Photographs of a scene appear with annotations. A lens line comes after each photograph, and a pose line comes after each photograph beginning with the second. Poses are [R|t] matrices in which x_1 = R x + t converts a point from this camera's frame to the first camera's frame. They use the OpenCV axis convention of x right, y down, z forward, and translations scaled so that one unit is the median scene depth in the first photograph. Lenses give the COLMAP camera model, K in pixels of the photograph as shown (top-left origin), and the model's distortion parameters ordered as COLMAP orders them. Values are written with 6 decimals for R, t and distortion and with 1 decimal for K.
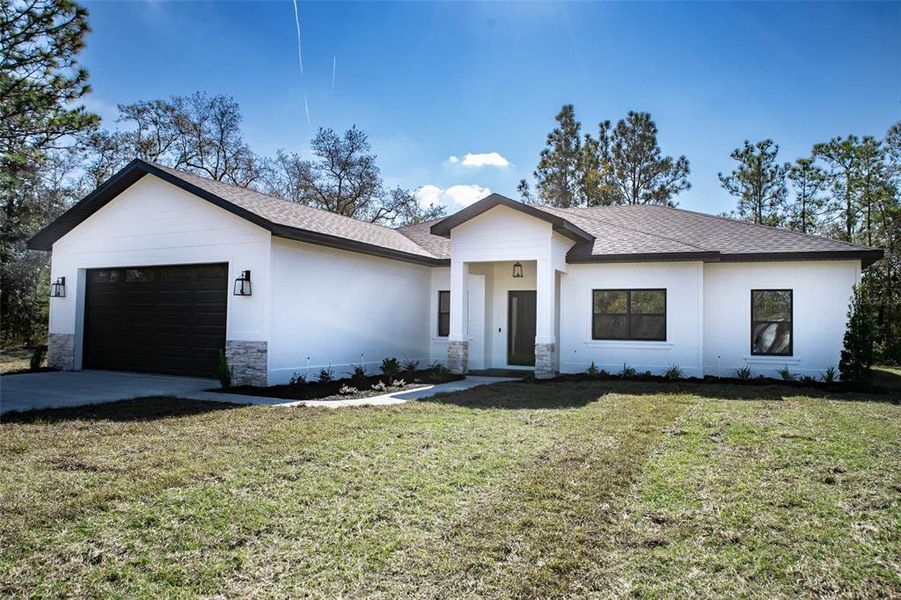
lens RADIAL K [[568.4, 0, 470.3], [0, 568.4, 295.6], [0, 0, 1]] dist [-0.071209, 0.004617]
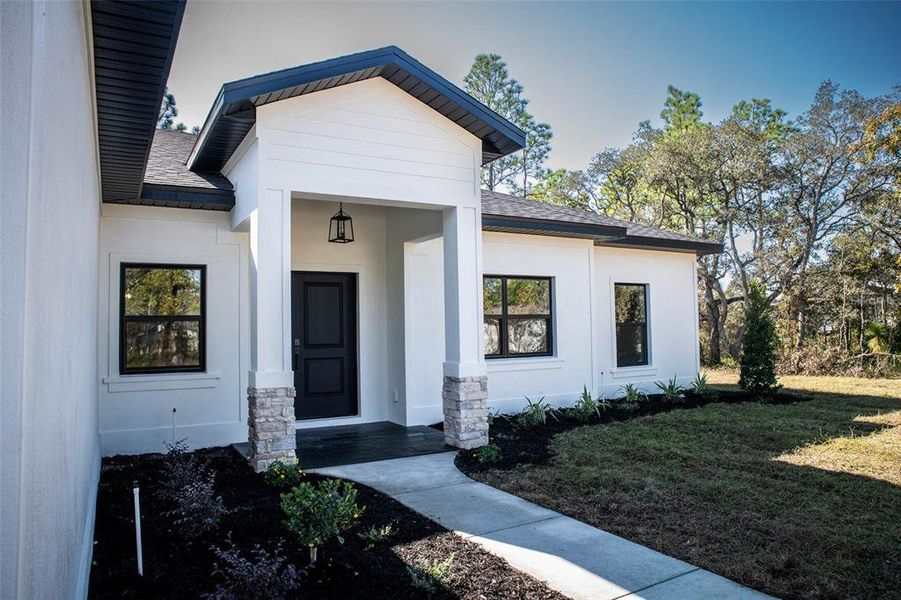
lens RADIAL K [[599.3, 0, 450.5], [0, 599.3, 300.0], [0, 0, 1]] dist [-0.093601, -0.000203]
pose [[0.613398, 0.011337, 0.789693, -0.237972], [-0.014455, 0.999891, -0.003127, 0.016424], [-0.789642, -0.009497, 0.613494, 0.566529]]
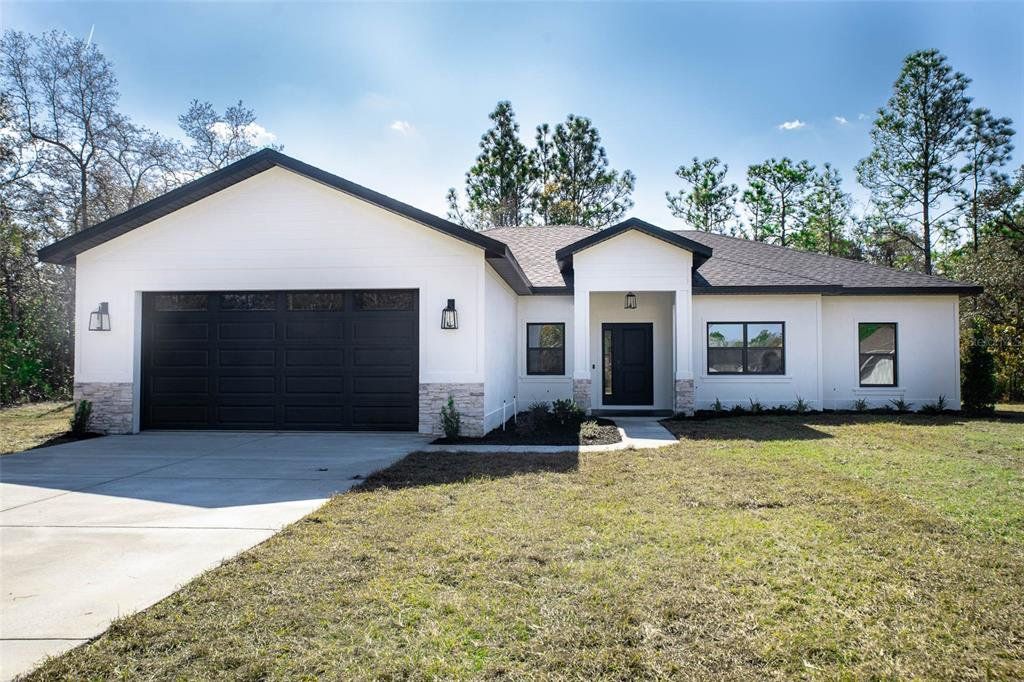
lens RADIAL K [[694.0, 0, 512.0], [0, 694.0, 341.0], [0, 0, 1]] dist [-0.077455, 0.086402]
pose [[0.957431, -0.005089, 0.288619, -0.384877], [-0.000824, 0.999792, 0.020364, -0.001871], [-0.288662, -0.019735, 0.957228, -0.006772]]
